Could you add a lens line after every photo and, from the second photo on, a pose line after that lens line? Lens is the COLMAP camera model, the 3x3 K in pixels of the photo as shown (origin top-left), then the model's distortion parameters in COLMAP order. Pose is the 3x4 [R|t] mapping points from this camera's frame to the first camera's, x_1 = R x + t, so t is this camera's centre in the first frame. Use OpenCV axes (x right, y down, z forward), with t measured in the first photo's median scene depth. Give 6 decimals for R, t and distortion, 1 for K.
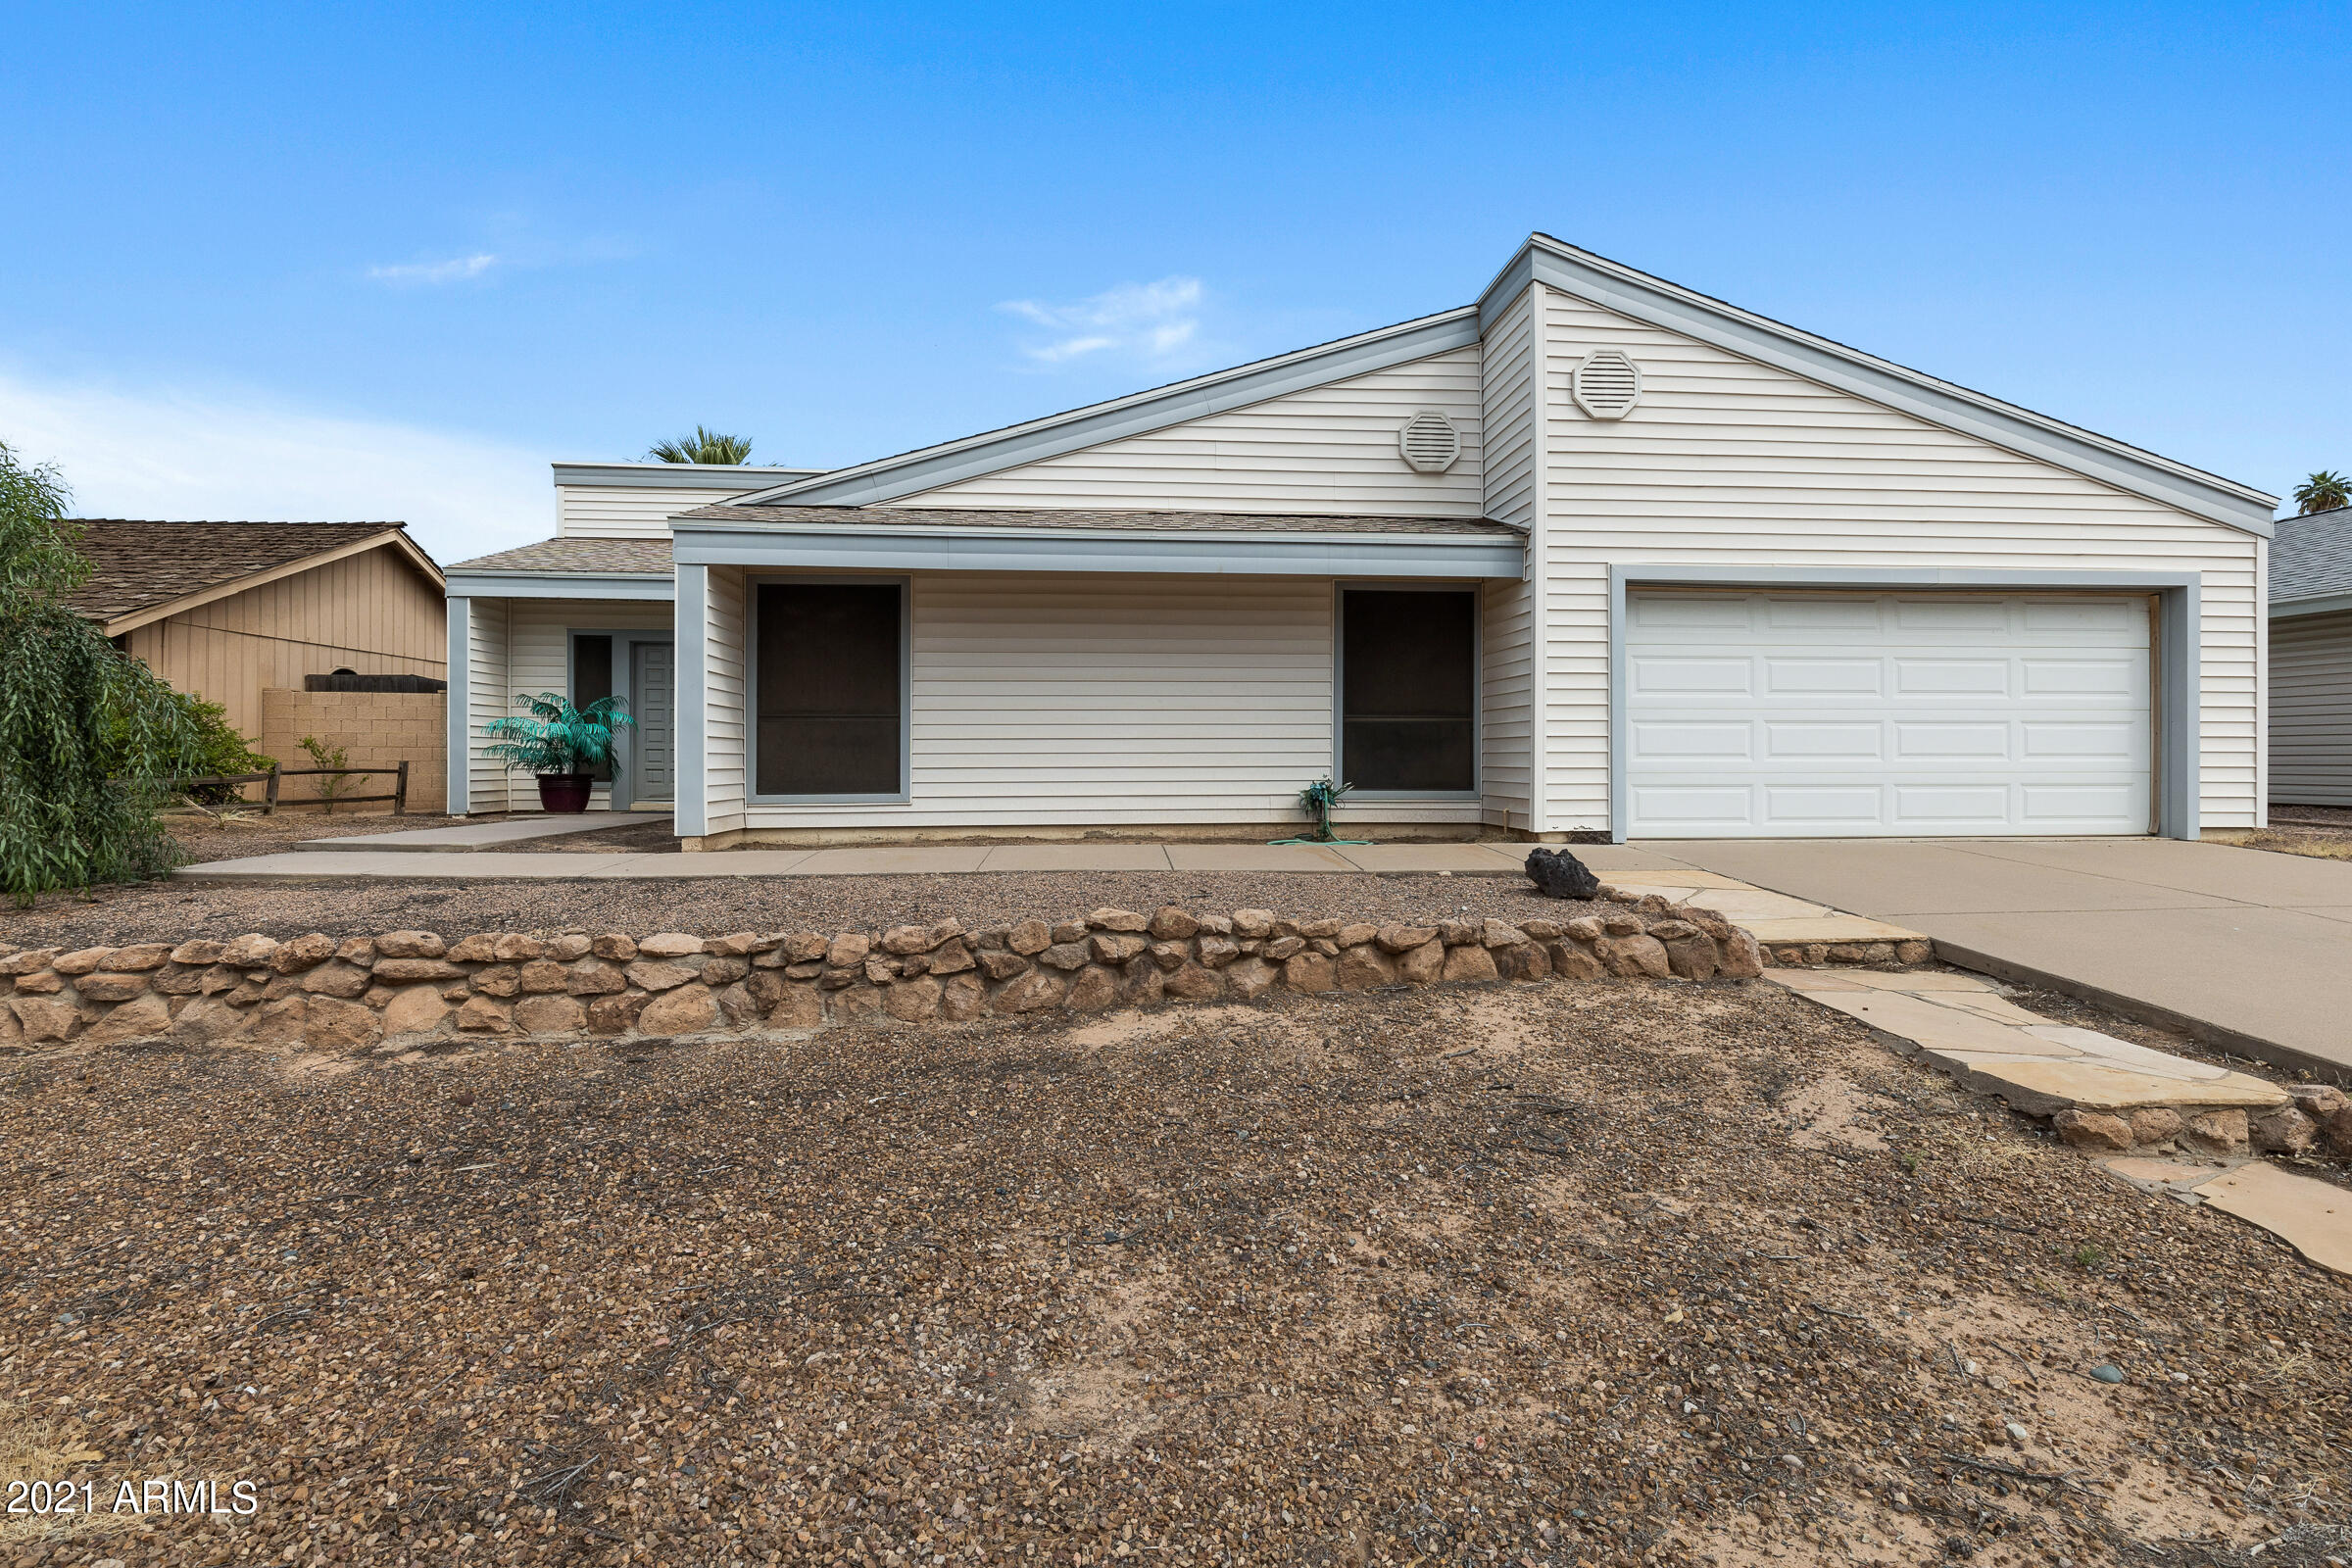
lens RADIAL K [[1074.2, 0, 1189.6], [0, 1074.2, 768.9], [0, 0, 1]] dist [0.010466, -0.001798]
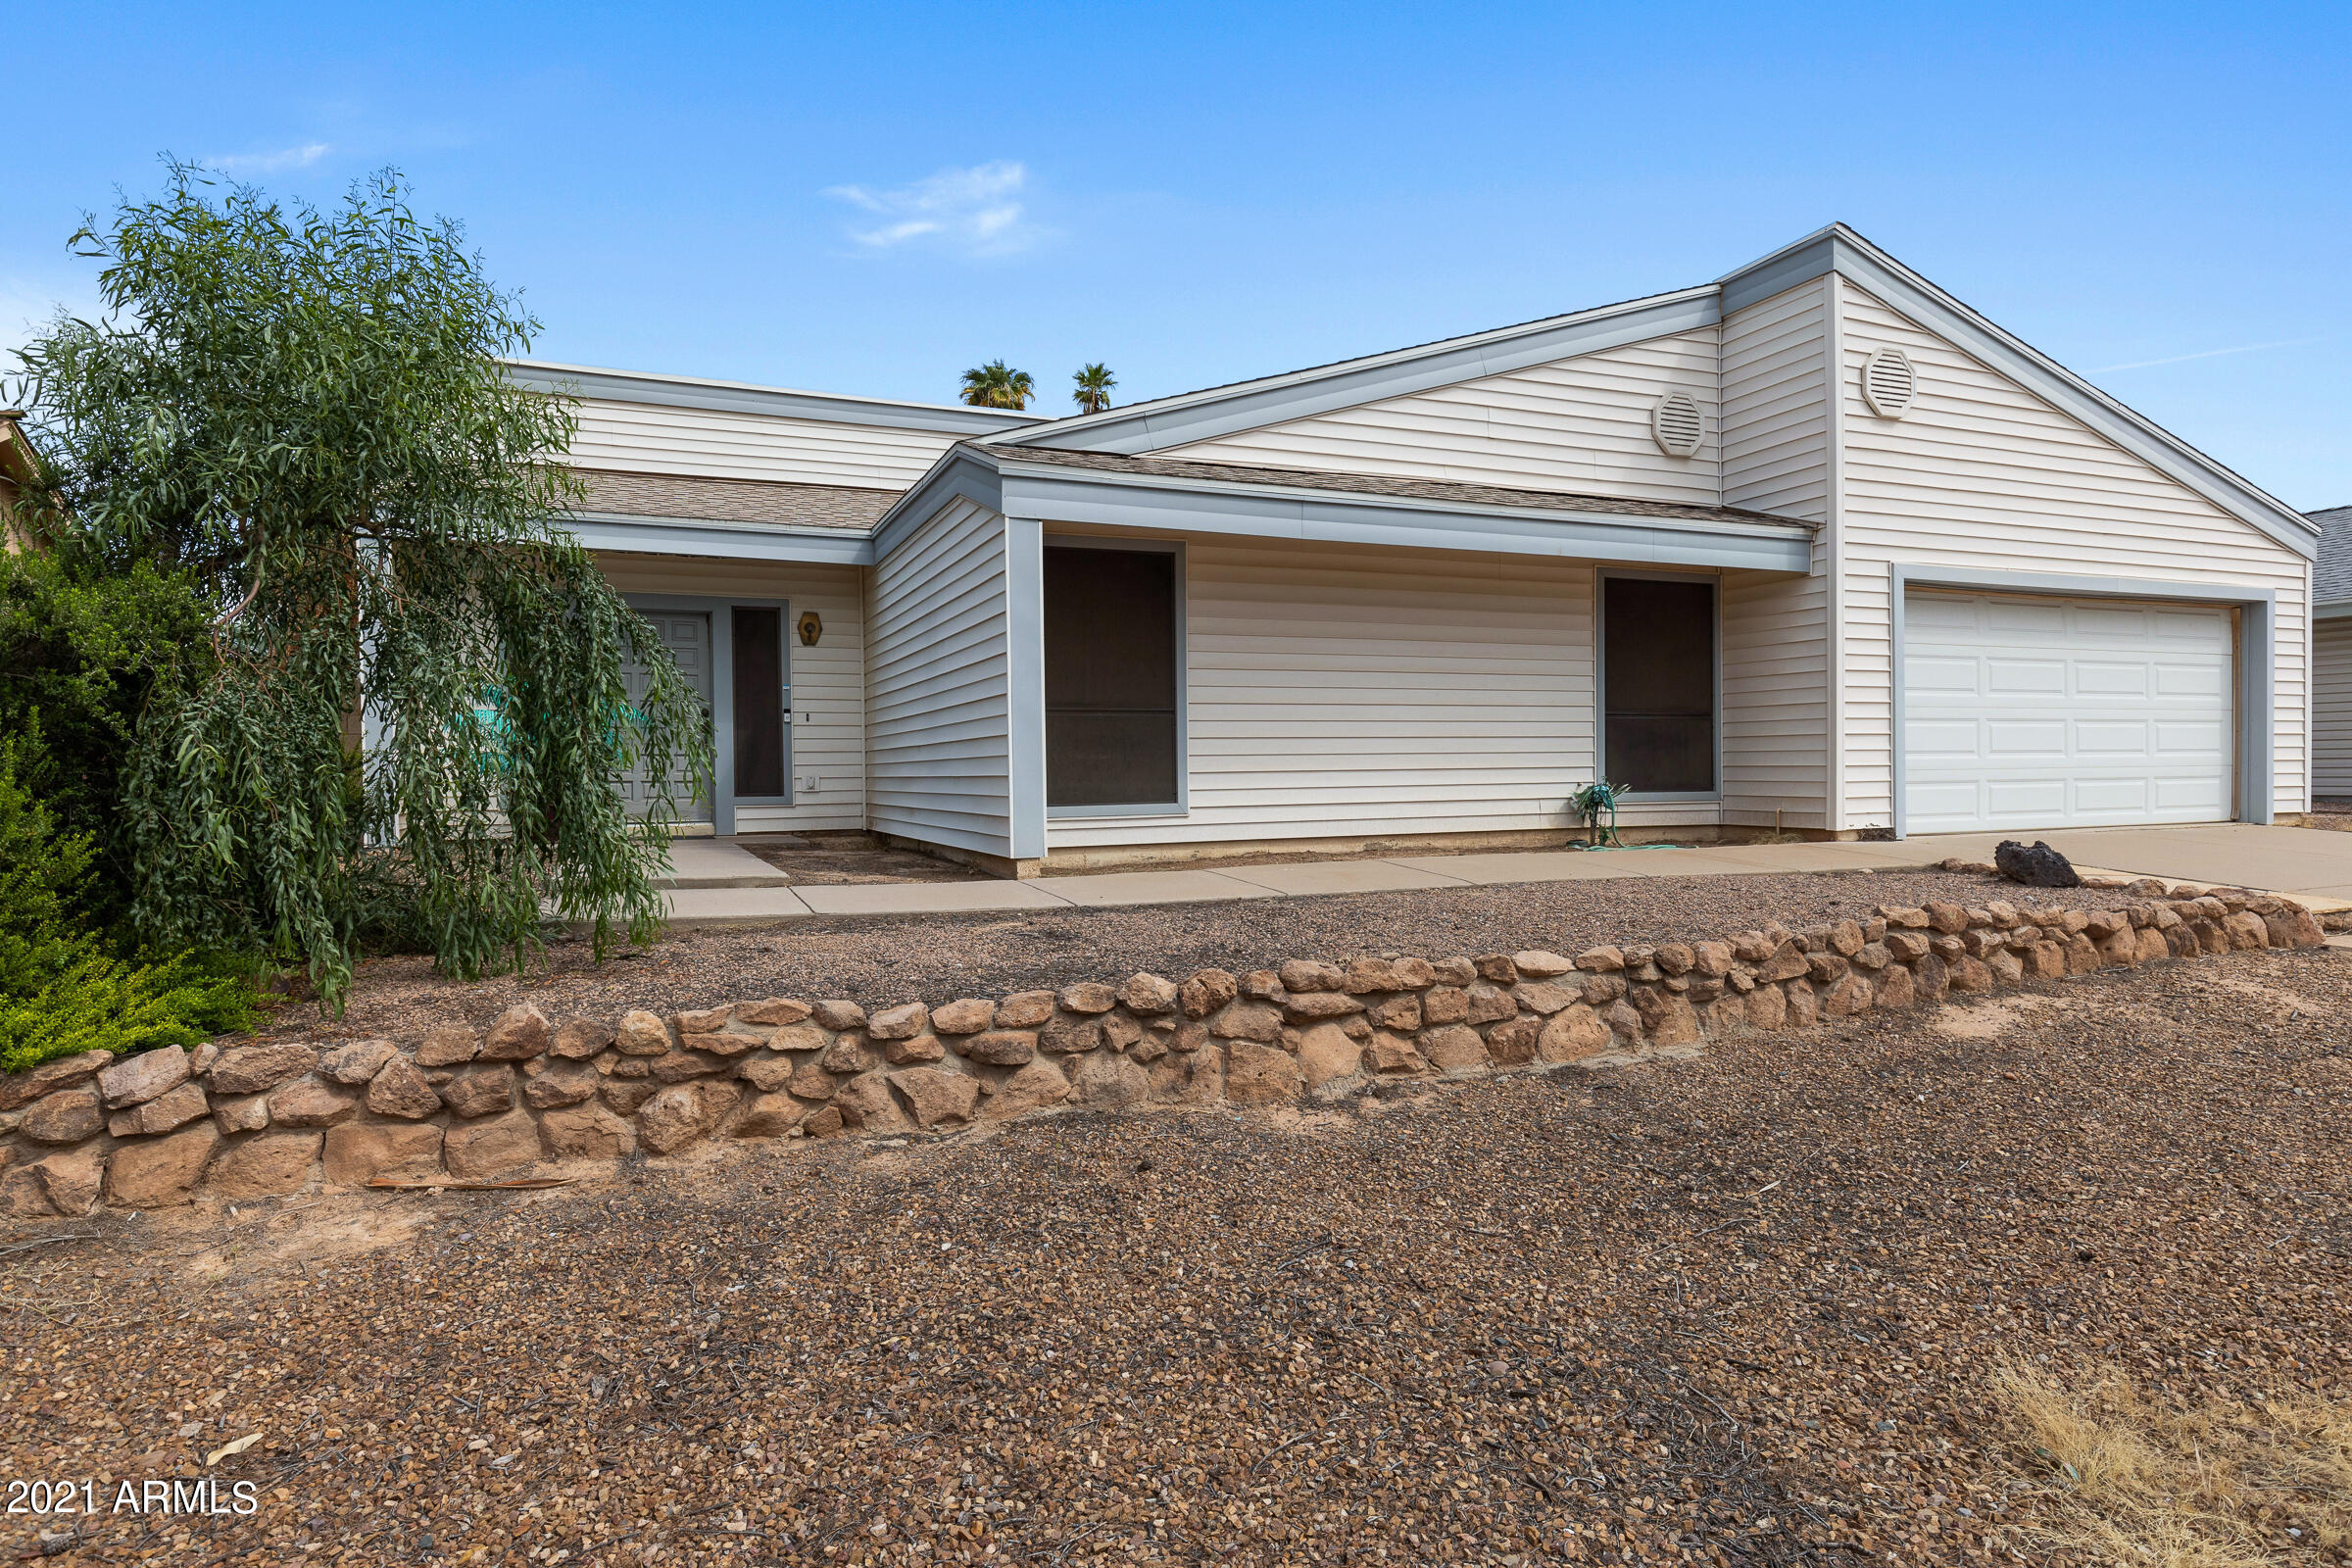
lens RADIAL K [[1329.6, 0, 1173.4], [0, 1329.6, 790.8], [0, 0, 1]] dist [0.007931, 0.000714]
pose [[0.951706, -0.013463, 0.306715, -0.630838], [0.010548, 0.999882, 0.011159, 0.001806], [-0.306829, -0.007385, 0.951736, 0.019672]]
